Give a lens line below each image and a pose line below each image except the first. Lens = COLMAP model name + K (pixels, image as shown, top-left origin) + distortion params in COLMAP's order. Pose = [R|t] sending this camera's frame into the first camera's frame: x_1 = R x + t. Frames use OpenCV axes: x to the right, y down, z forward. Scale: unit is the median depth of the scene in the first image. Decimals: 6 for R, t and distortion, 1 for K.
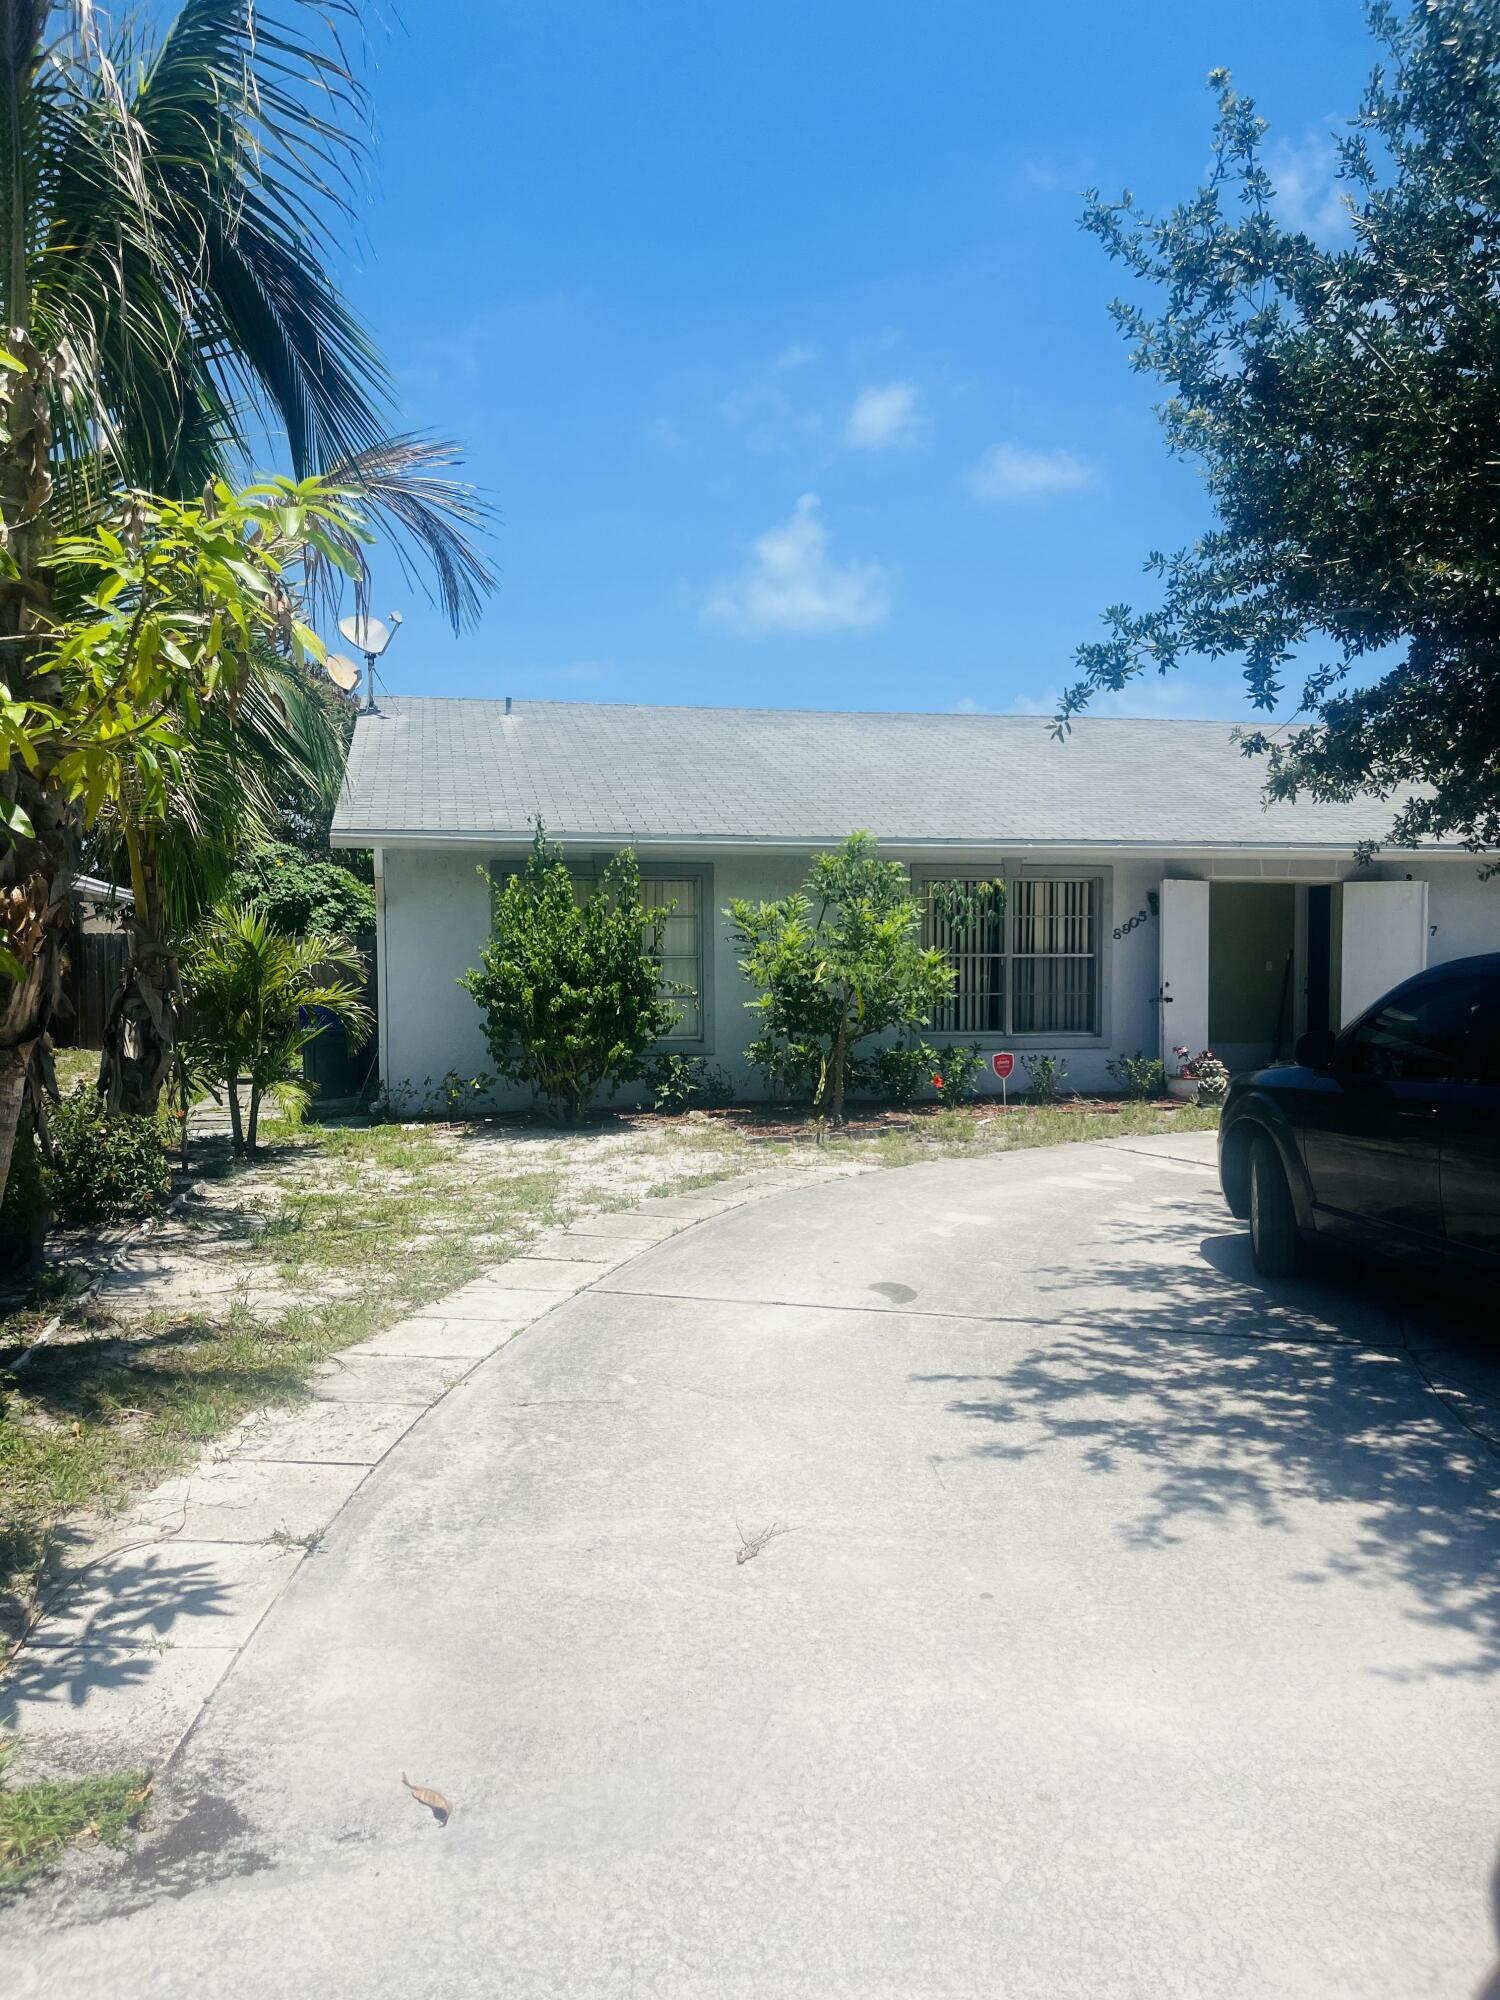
lens RADIAL K [[1516.9, 0, 750.0], [0, 1516.9, 1000.0], [0, 0, 1]] dist [0.065472, -0.085413]
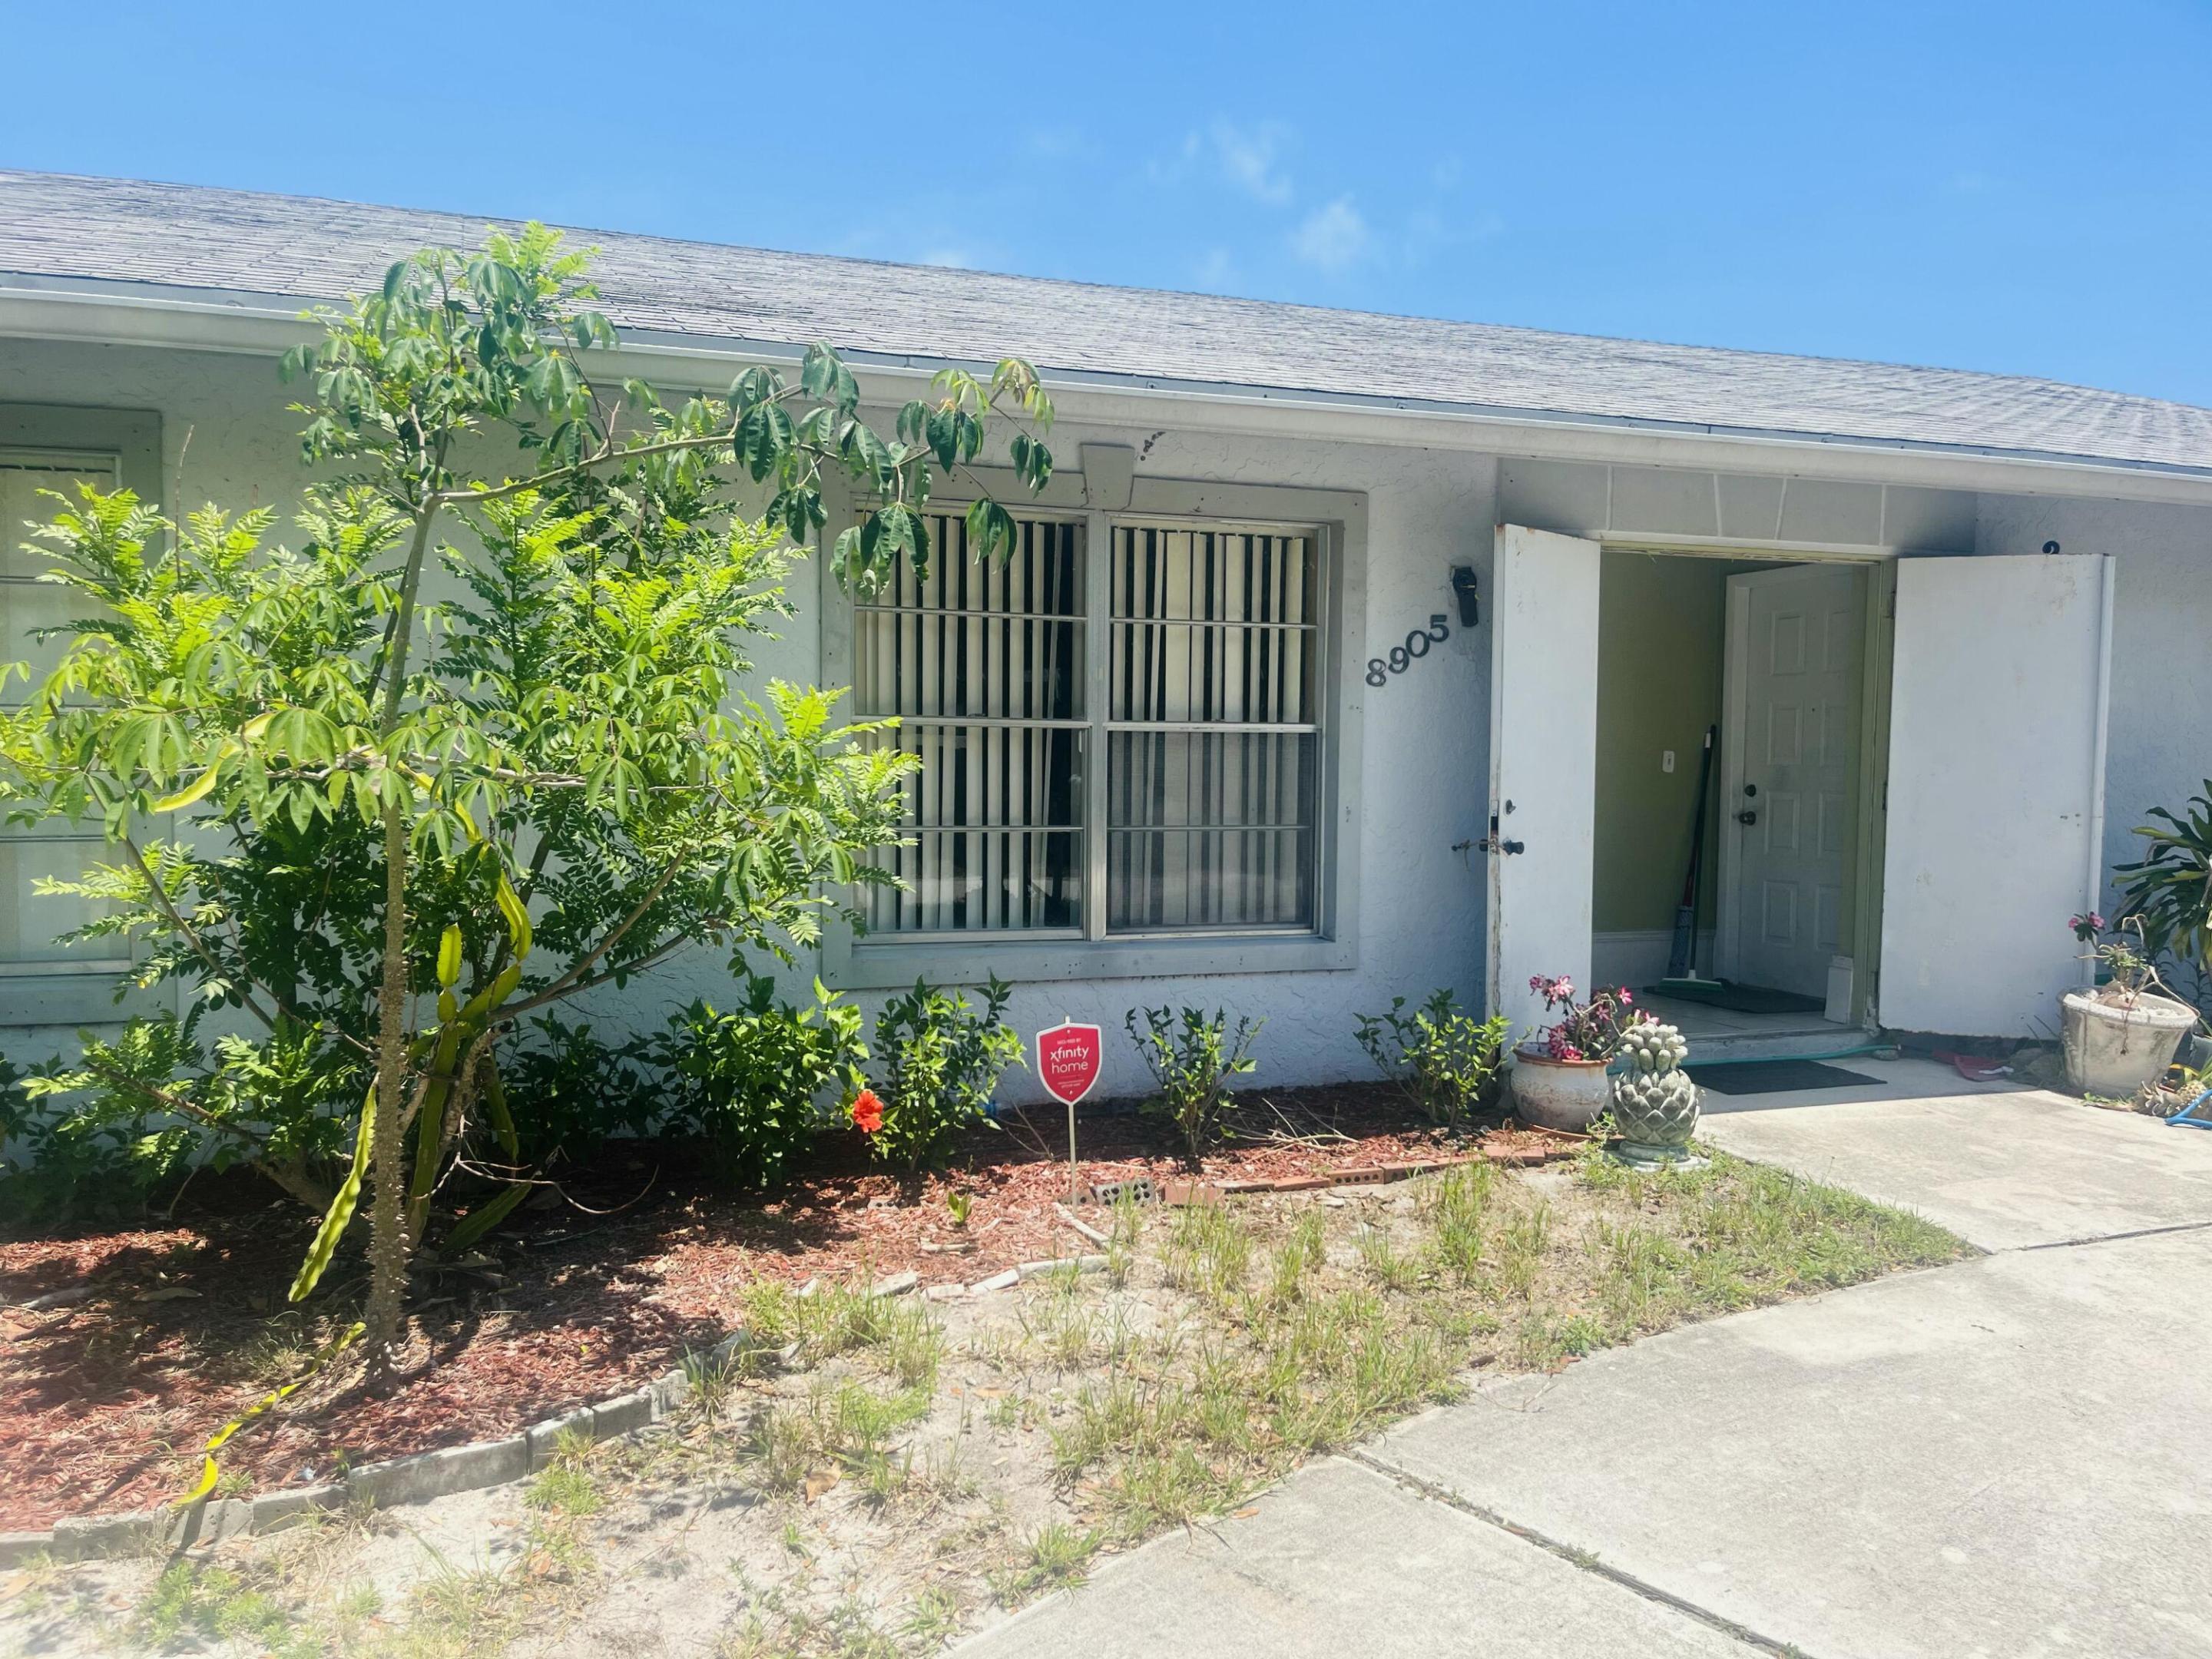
lens RADIAL K [[1677.7, 0, 1106.0], [0, 1677.7, 829.5], [0, 0, 1]] dist [0.065472, -0.085413]
pose [[0.987014, 0.005184, 0.160549, 0.107043], [-0.008221, 0.999800, 0.018257, -0.011191], [-0.160422, -0.019340, 0.986859, 0.596182]]
